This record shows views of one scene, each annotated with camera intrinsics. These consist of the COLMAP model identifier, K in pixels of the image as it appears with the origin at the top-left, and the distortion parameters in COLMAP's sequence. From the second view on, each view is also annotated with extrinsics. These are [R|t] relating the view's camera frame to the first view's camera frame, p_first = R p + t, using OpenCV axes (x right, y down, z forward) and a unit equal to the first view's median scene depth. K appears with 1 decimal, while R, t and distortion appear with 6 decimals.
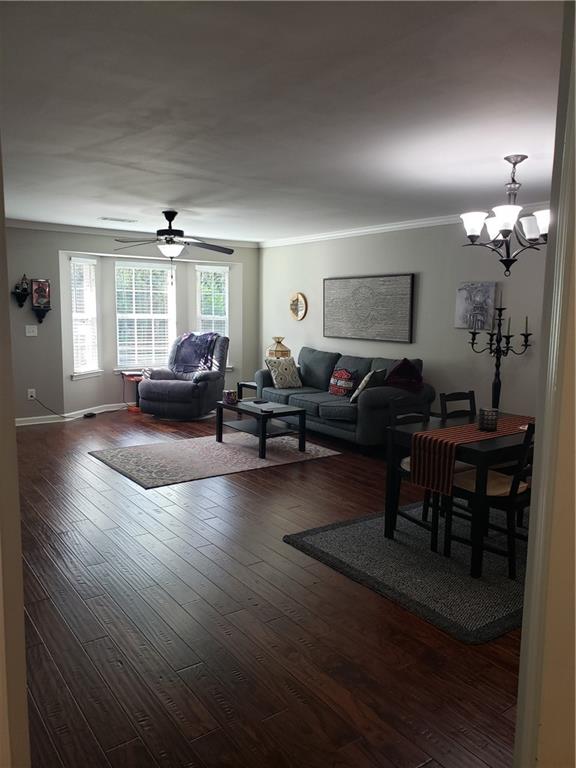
lens RADIAL K [[586.4, 0, 283.3], [0, 586.4, 372.6], [0, 0, 1]] dist [0.000621, -0.006523]
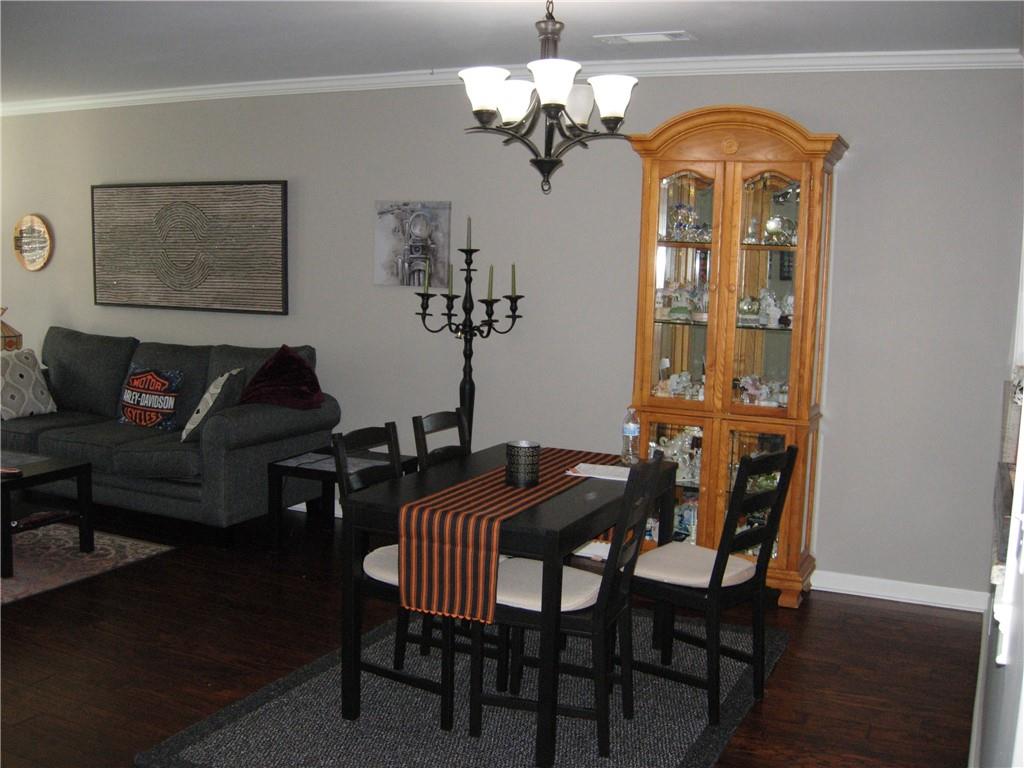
lens RADIAL K [[1072.5, 0, 512.8], [0, 1072.5, 337.0], [0, 0, 1]] dist [-0.101385, -0.000005]
pose [[0.870769, -0.028497, 0.490865, -0.078205], [0.040383, 0.999091, -0.013635, -0.011907], [-0.490030, 0.031696, 0.871129, 0.104176]]
